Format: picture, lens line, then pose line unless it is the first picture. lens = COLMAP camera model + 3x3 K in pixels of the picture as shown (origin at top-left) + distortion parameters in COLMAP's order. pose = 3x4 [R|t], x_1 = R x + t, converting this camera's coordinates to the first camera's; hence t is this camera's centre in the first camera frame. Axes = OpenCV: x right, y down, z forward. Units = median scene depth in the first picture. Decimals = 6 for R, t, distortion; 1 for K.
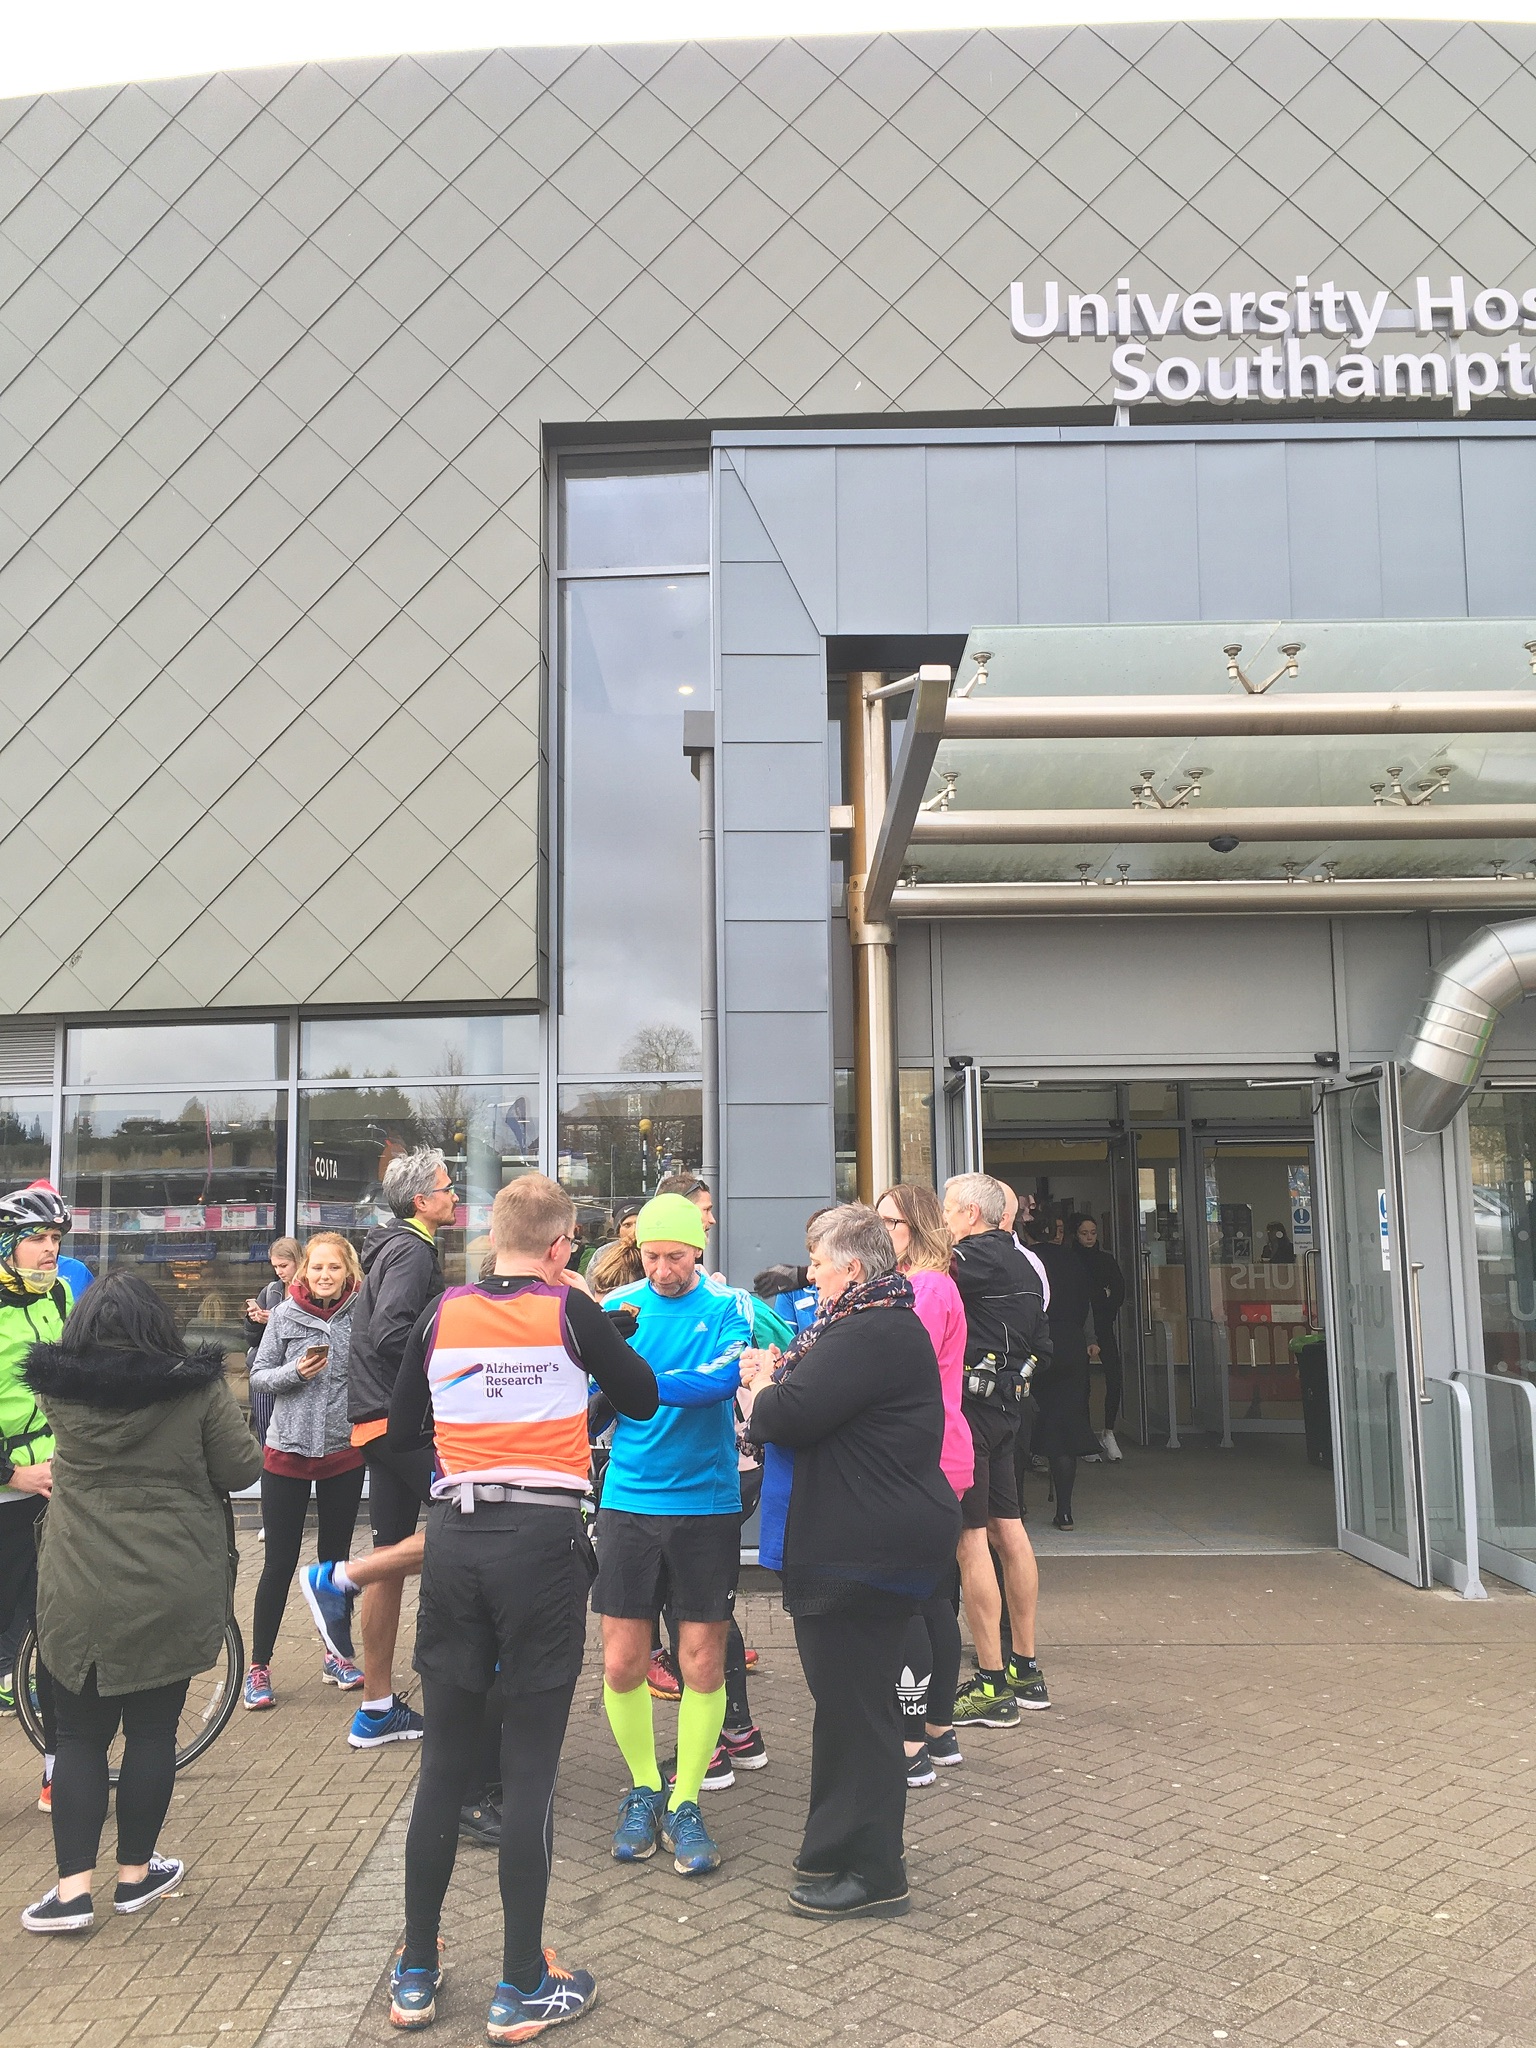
lens RADIAL K [[1719.1, 0, 828.4], [0, 1719.1, 994.7], [0, 0, 1]] dist [0.047216, -0.035841]
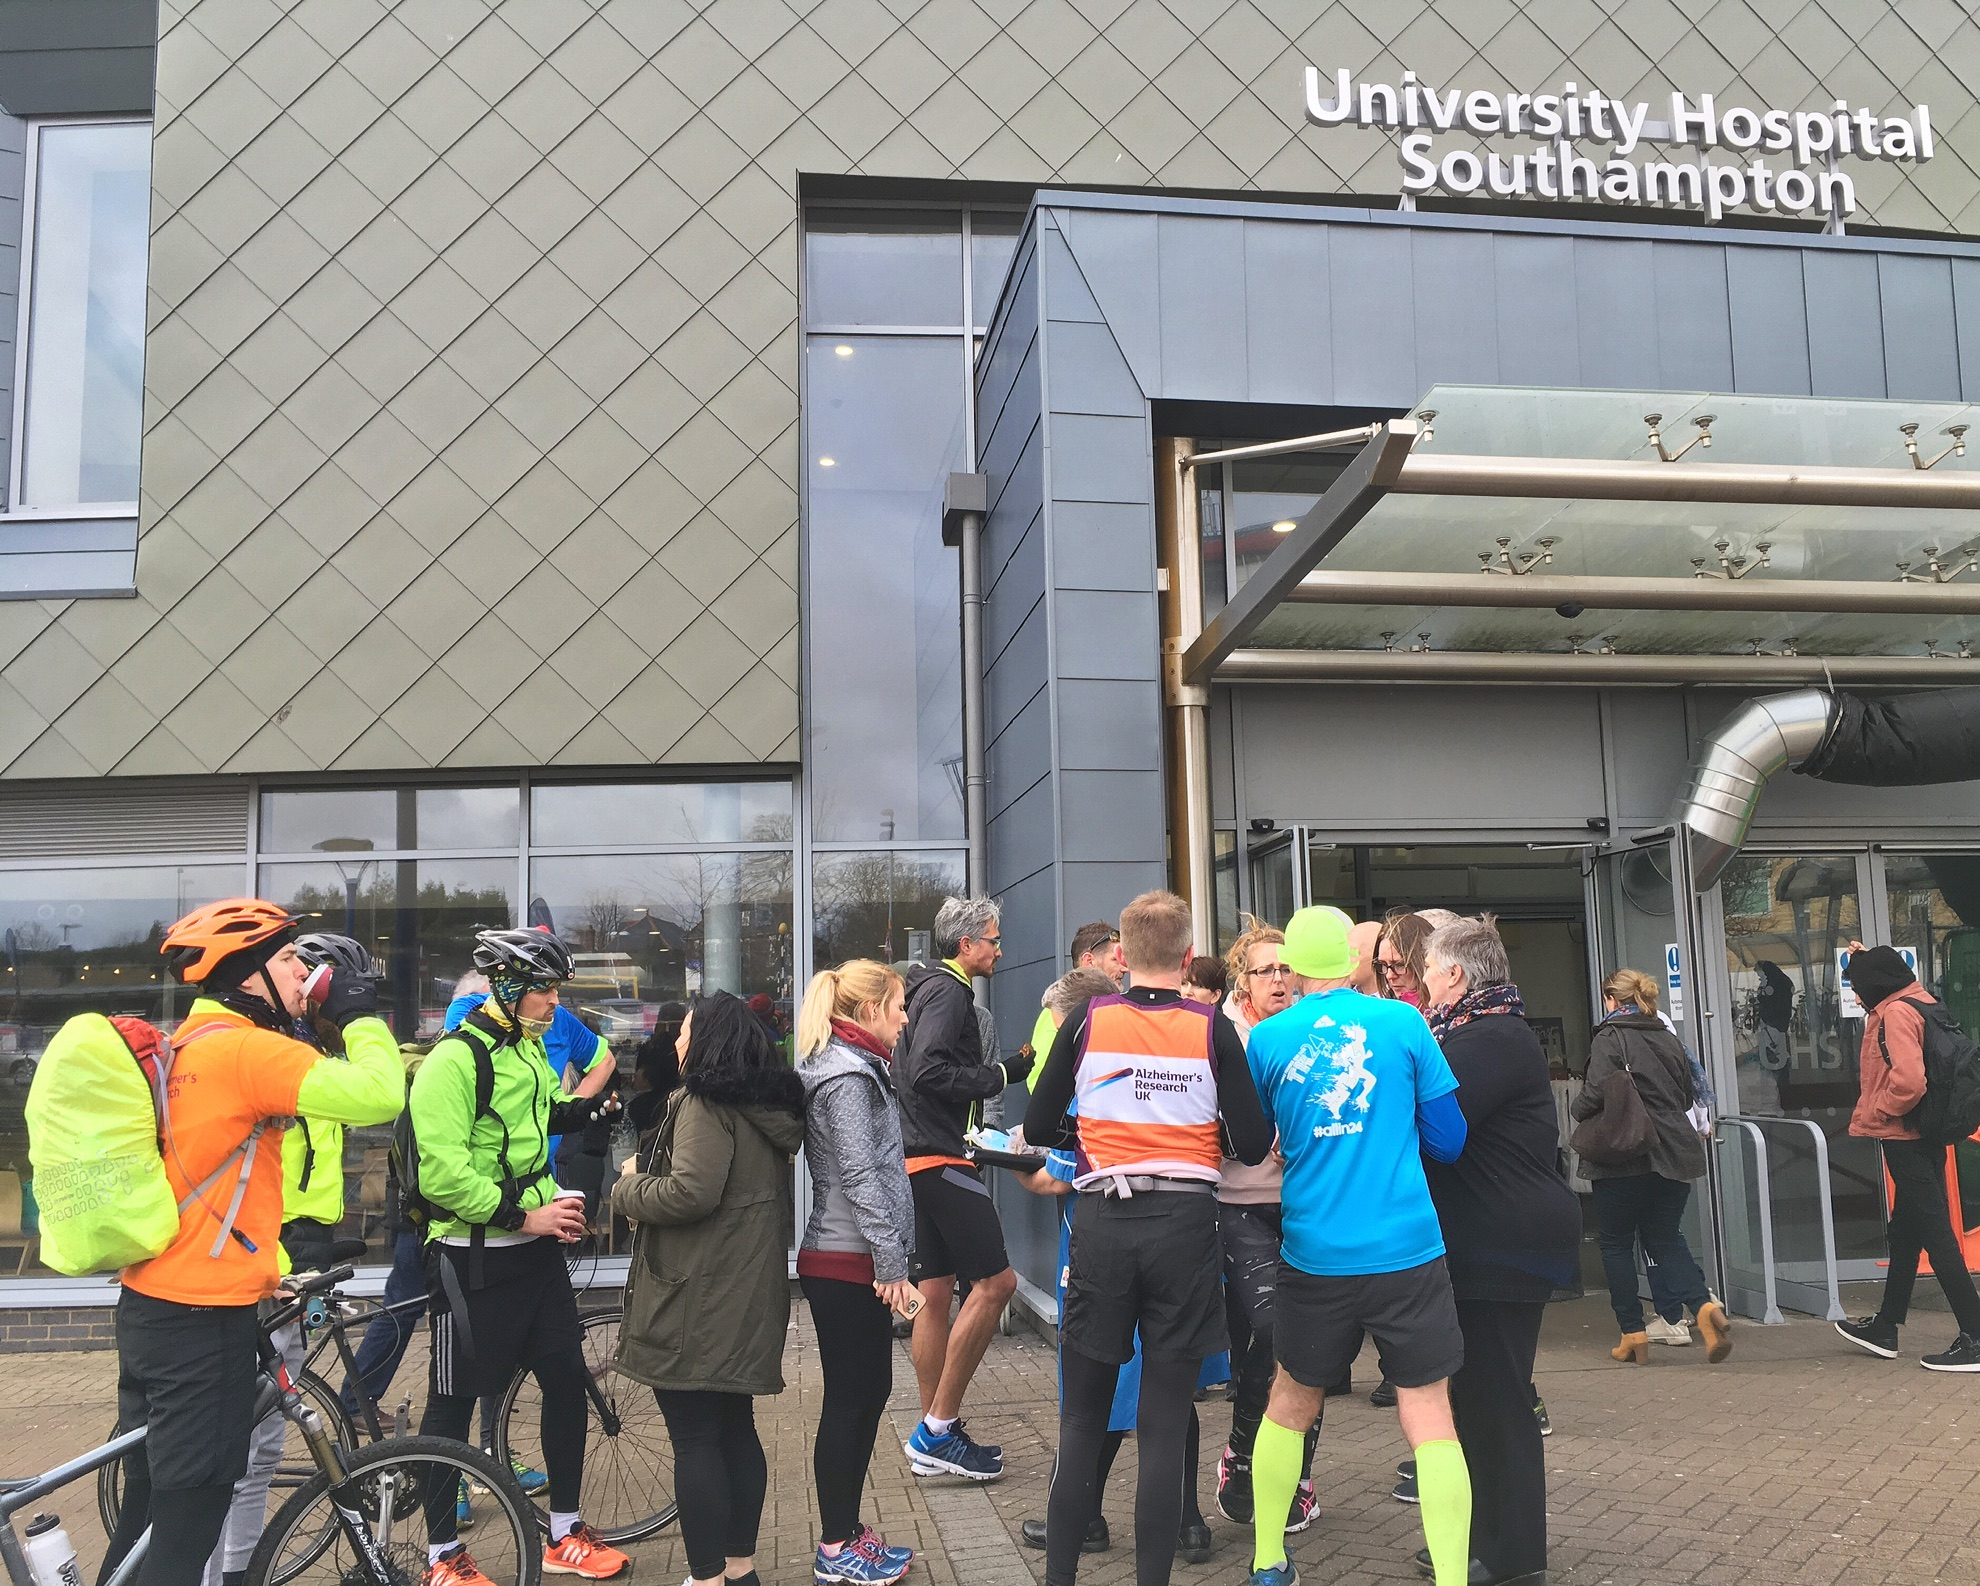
lens RADIAL K [[1825.2, 0, 954.0], [0, 1825.2, 796.1], [0, 0, 1]] dist [0.046669, -0.019925]
pose [[0.983478, 0.011123, 0.180684, -0.297332], [-0.007940, 0.999800, -0.018329, 0.043290], [-0.180852, 0.016592, 0.983370, -0.027857]]
